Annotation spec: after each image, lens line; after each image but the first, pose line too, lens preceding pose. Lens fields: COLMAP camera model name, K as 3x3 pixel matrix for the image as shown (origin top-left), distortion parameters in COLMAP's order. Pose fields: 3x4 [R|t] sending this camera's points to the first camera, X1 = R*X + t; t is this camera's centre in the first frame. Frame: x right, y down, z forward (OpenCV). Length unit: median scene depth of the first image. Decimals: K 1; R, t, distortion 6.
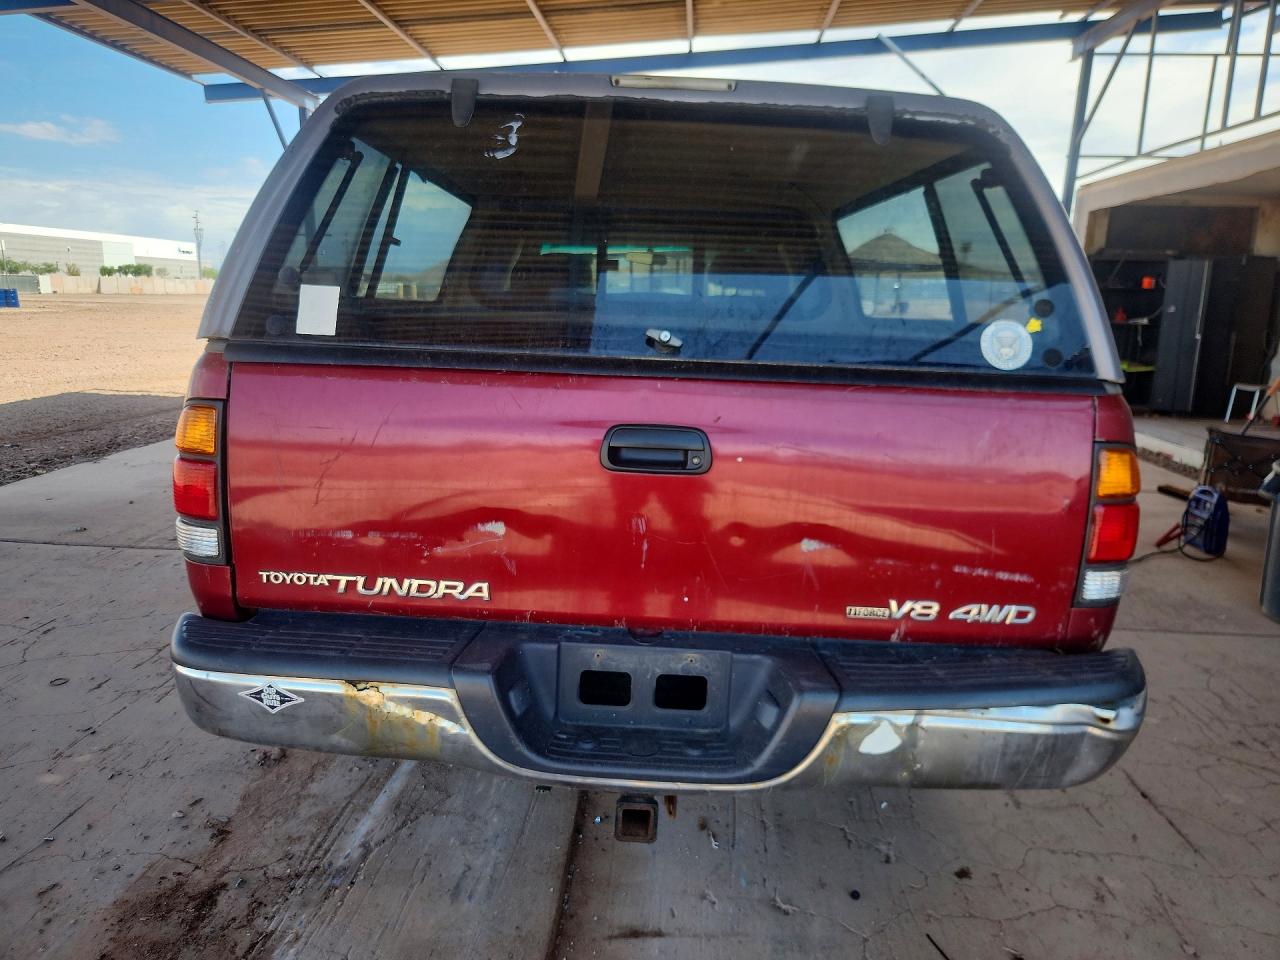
lens RADIAL K [[888.6, 0, 628.8], [0, 888.6, 404.6], [0, 0, 1]] dist [0.068294, -0.062667]
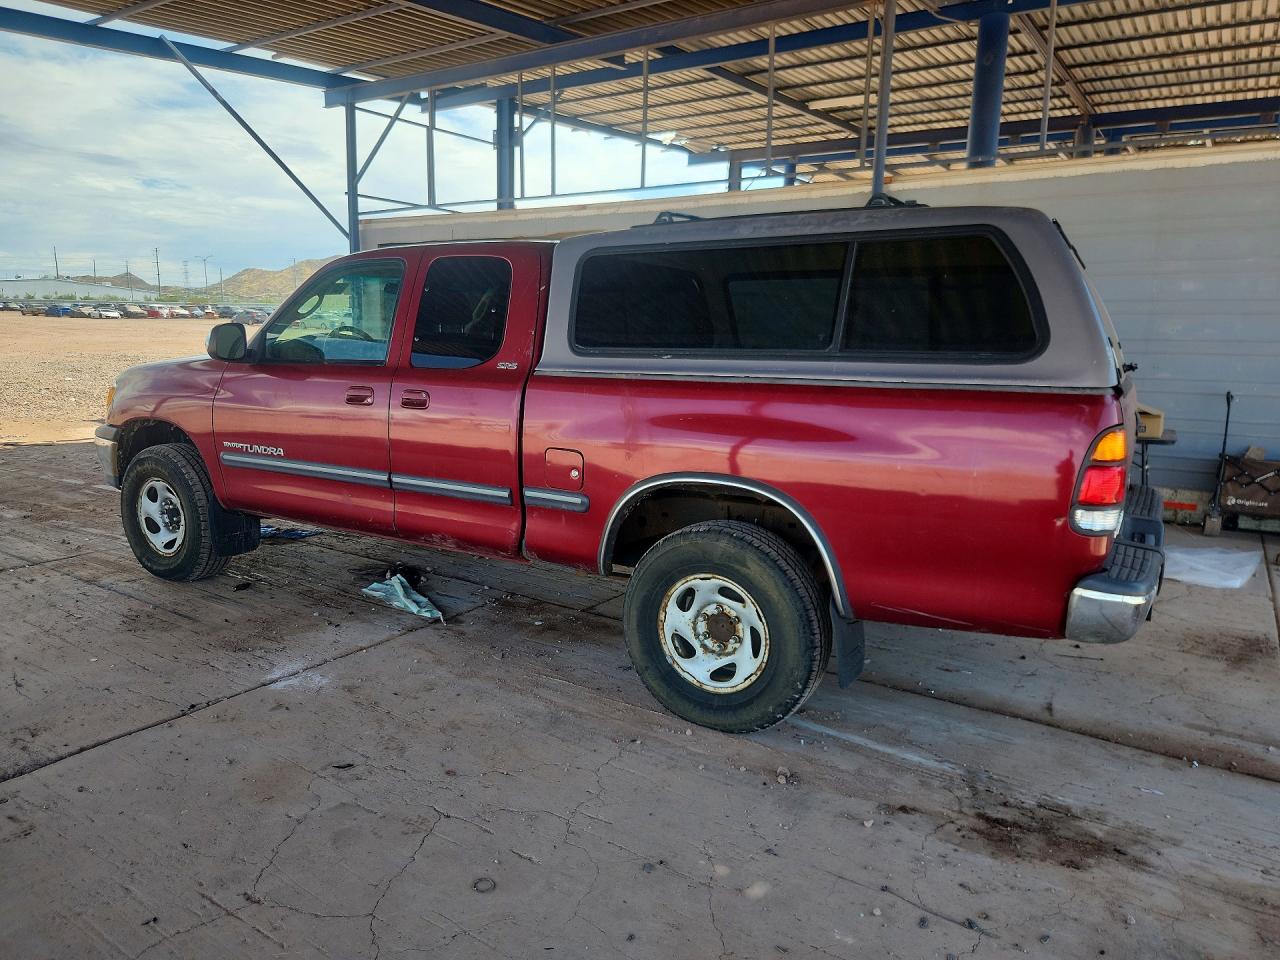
lens RADIAL K [[888.6, 0, 628.8], [0, 888.6, 404.6], [0, 0, 1]] dist [0.068294, -0.062667]
pose [[0.488842, -0.095884, 0.867087, -1.542272], [0.105292, 0.993160, 0.050464, -0.140077], [-0.865995, 0.066628, 0.495595, 0.673512]]
